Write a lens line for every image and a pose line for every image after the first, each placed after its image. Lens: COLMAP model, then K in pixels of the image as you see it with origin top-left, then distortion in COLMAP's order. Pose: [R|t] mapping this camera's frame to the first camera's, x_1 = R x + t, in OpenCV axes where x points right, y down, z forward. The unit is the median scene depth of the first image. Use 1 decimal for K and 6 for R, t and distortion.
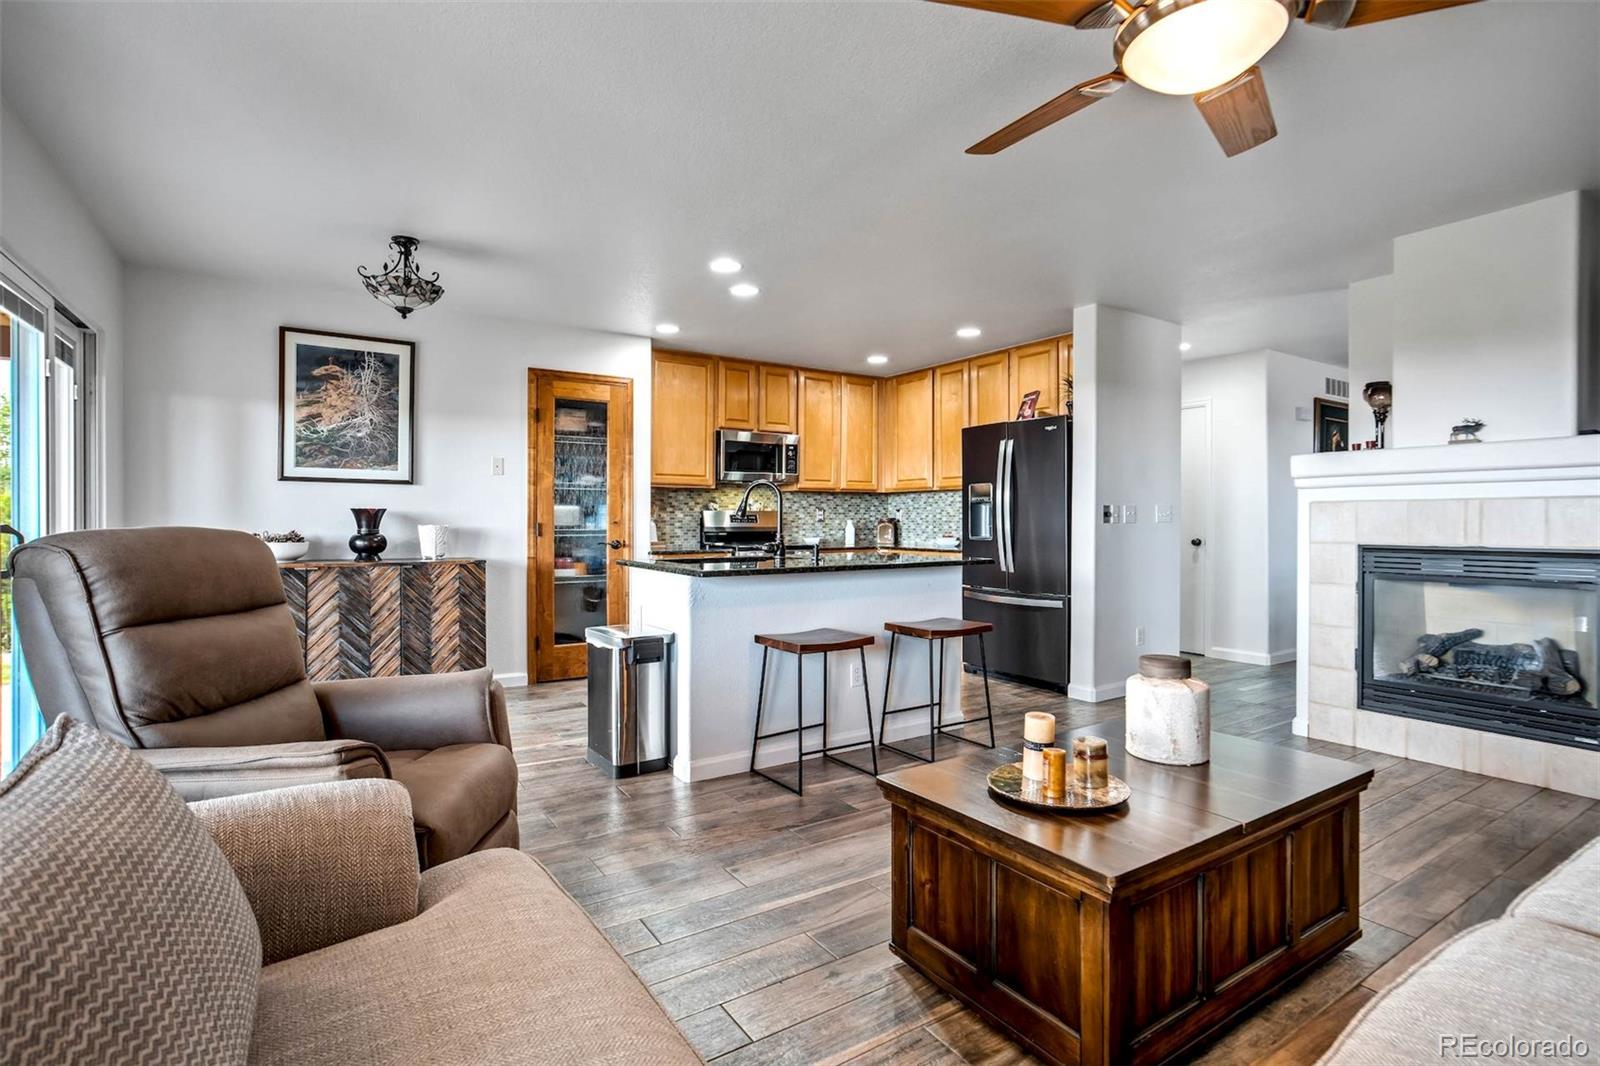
lens RADIAL K [[773.6, 0, 794.7], [0, 773.6, 525.0], [0, 0, 1]] dist [-0.038153, 0.022750]
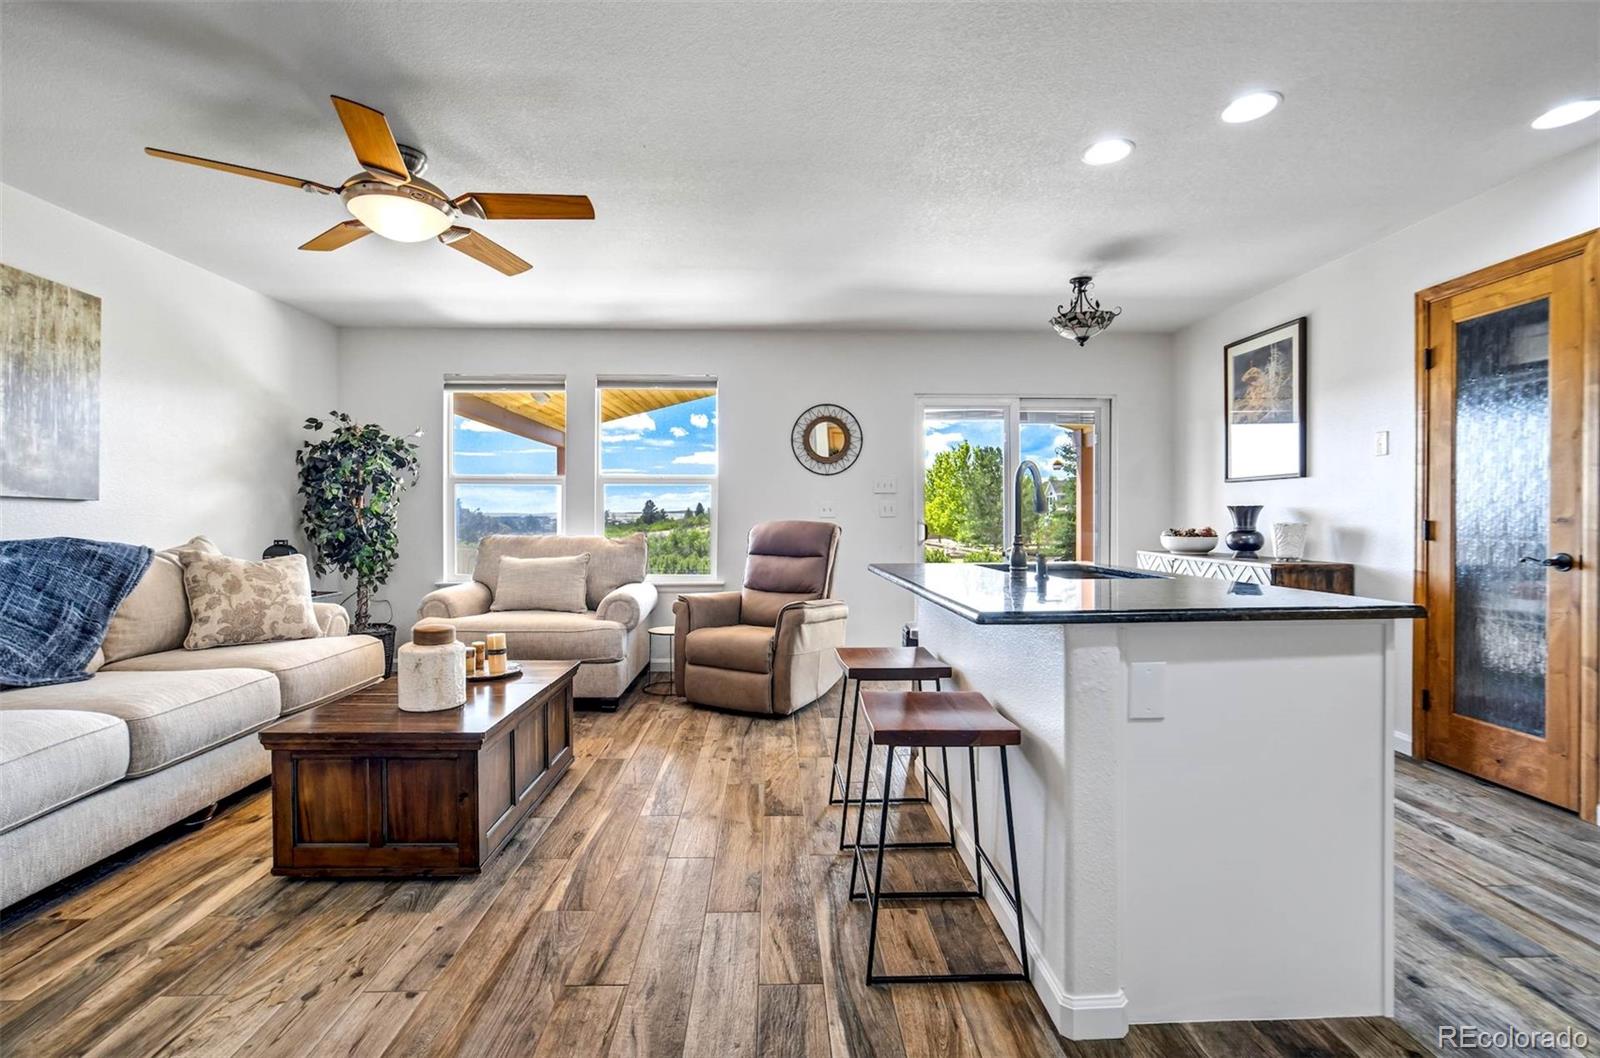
lens RADIAL K [[741.9, 0, 798.8], [0, 741.9, 525.7], [0, 0, 1]] dist [-0.037539, 0.019914]
pose [[-0.513991, 0.006258, -0.857773, 0.553754], [-0.004872, 0.999936, 0.010215, -0.002400], [0.857782, 0.009429, -0.513928, 0.974772]]
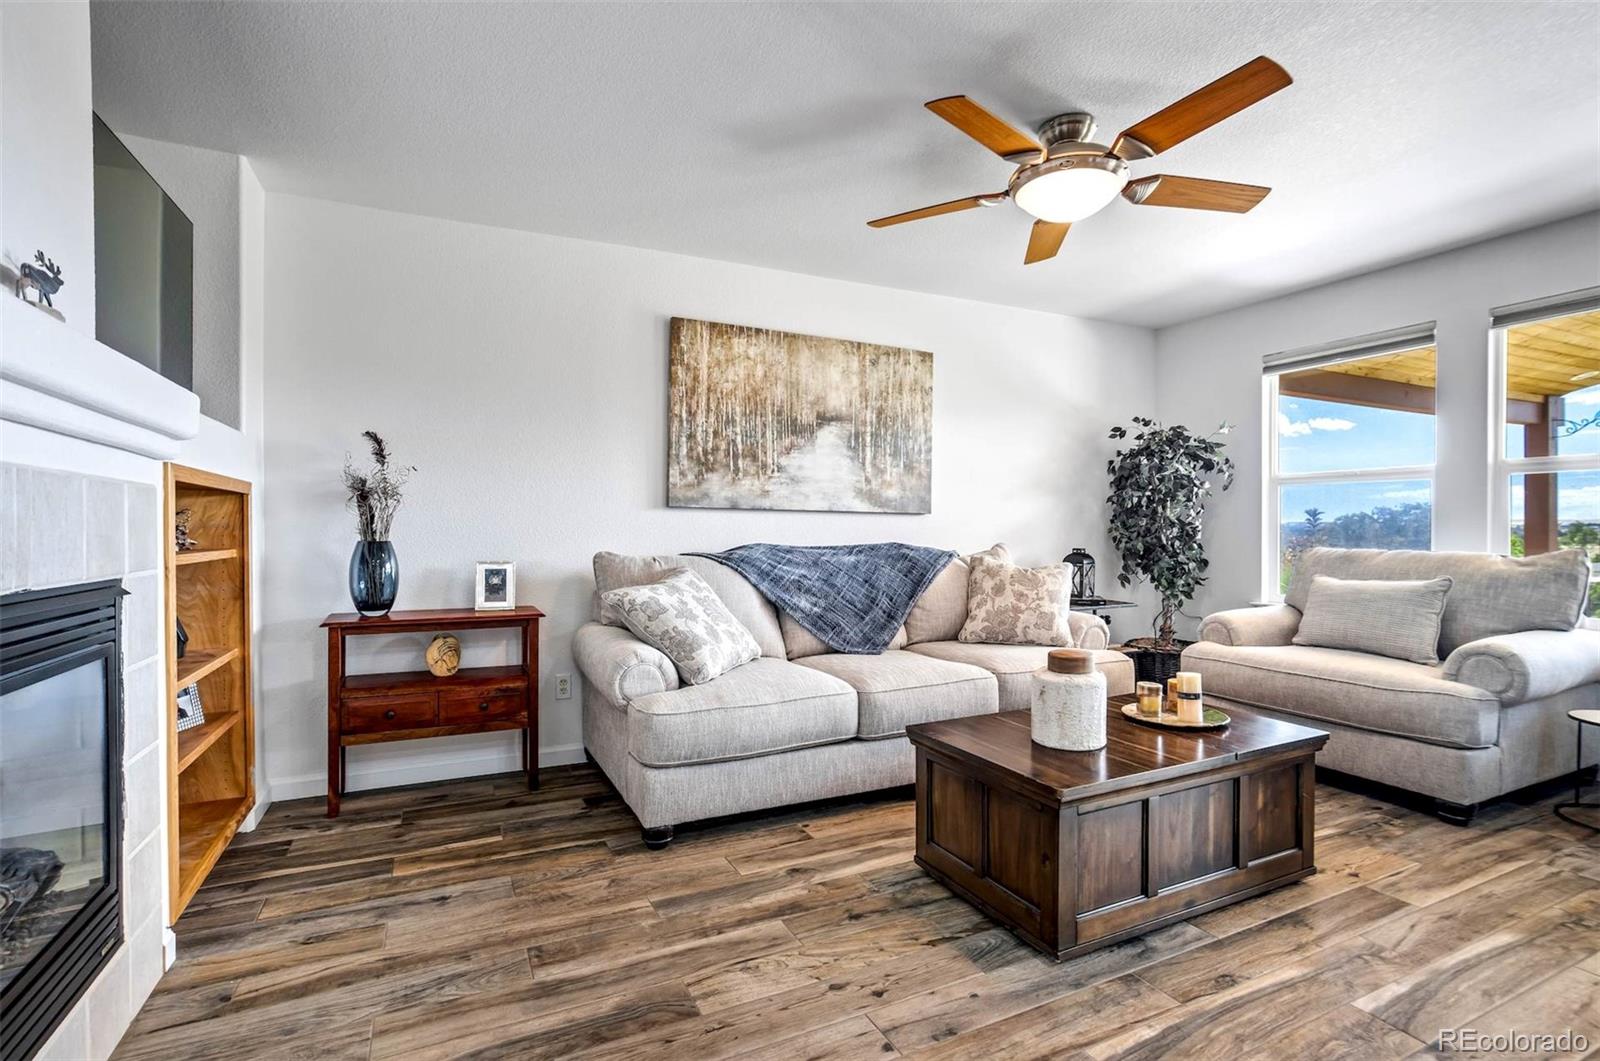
lens RADIAL K [[758.7, 0, 793.7], [0, 758.7, 534.9], [0, 0, 1]] dist [-0.045739, 0.028743]
pose [[-0.991723, 0.000446, 0.128394, 0.338478], [0.002043, 0.999922, 0.012312, -0.002284], [-0.128378, 0.012472, -0.991647, 0.965333]]
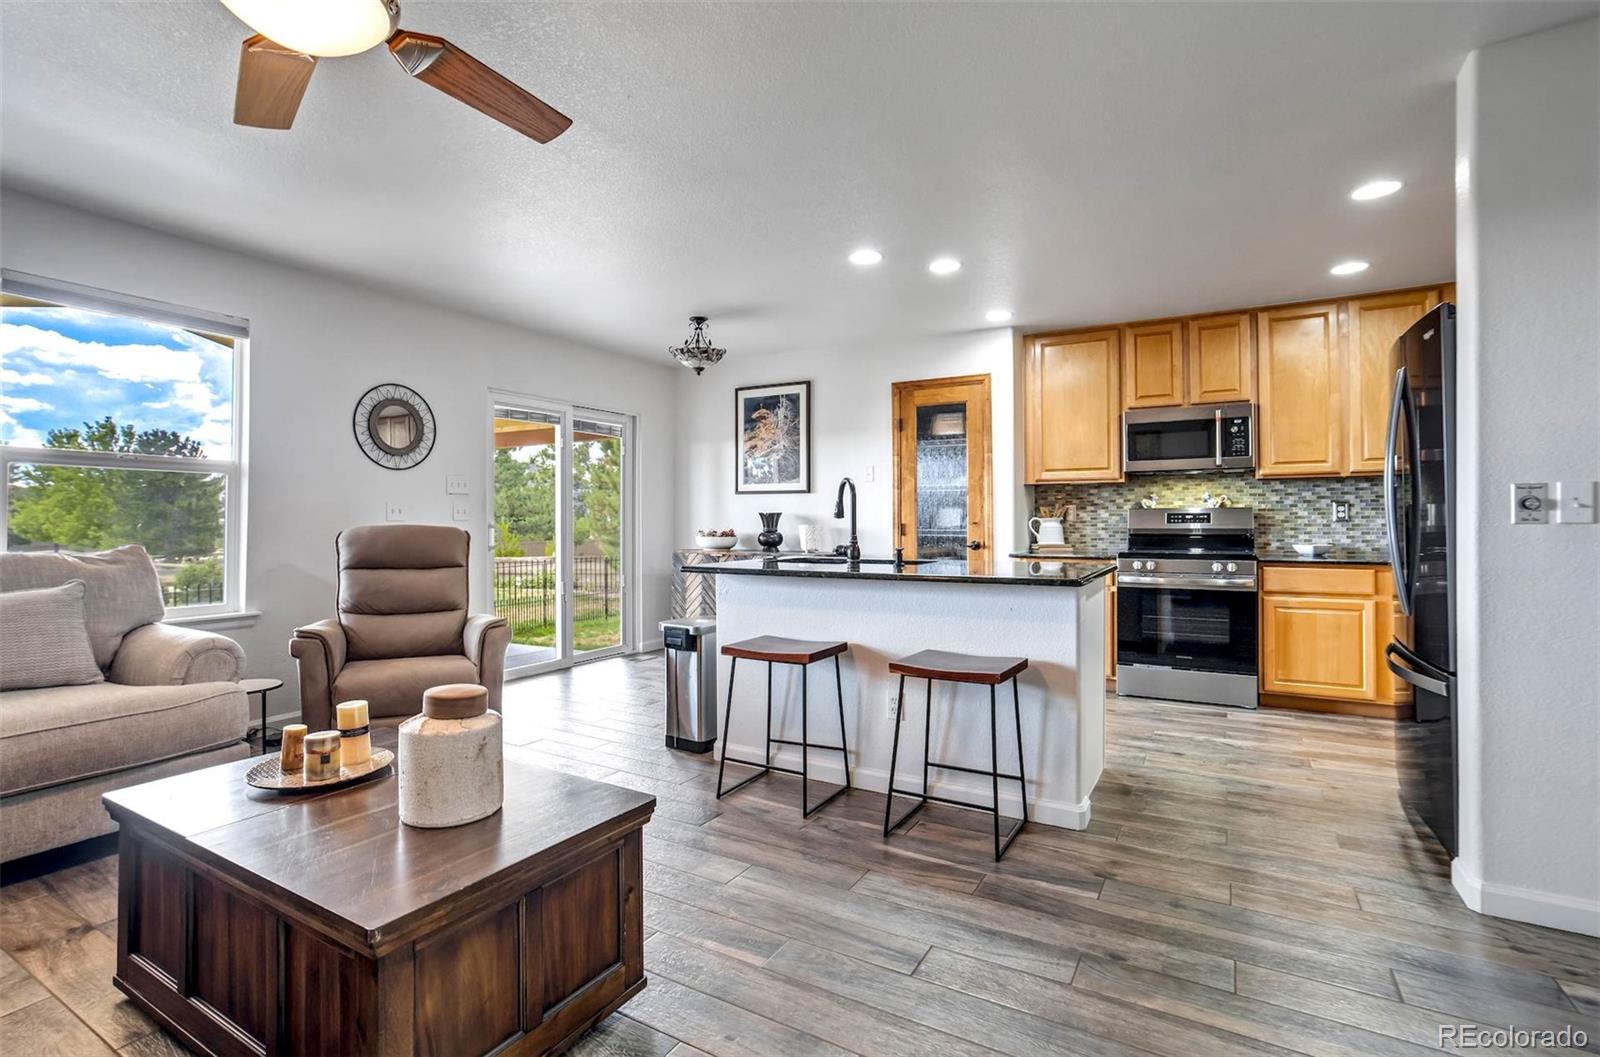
lens RADIAL K [[747.0, 0, 796.1], [0, 747.0, 516.0], [0, 0, 1]] dist [-0.049621, 0.028052]
pose [[0.448125, -0.009282, -0.893923, 0.618337], [-0.002868, 0.999926, -0.011820, -0.000276], [0.893967, 0.007860, 0.448065, 0.447782]]
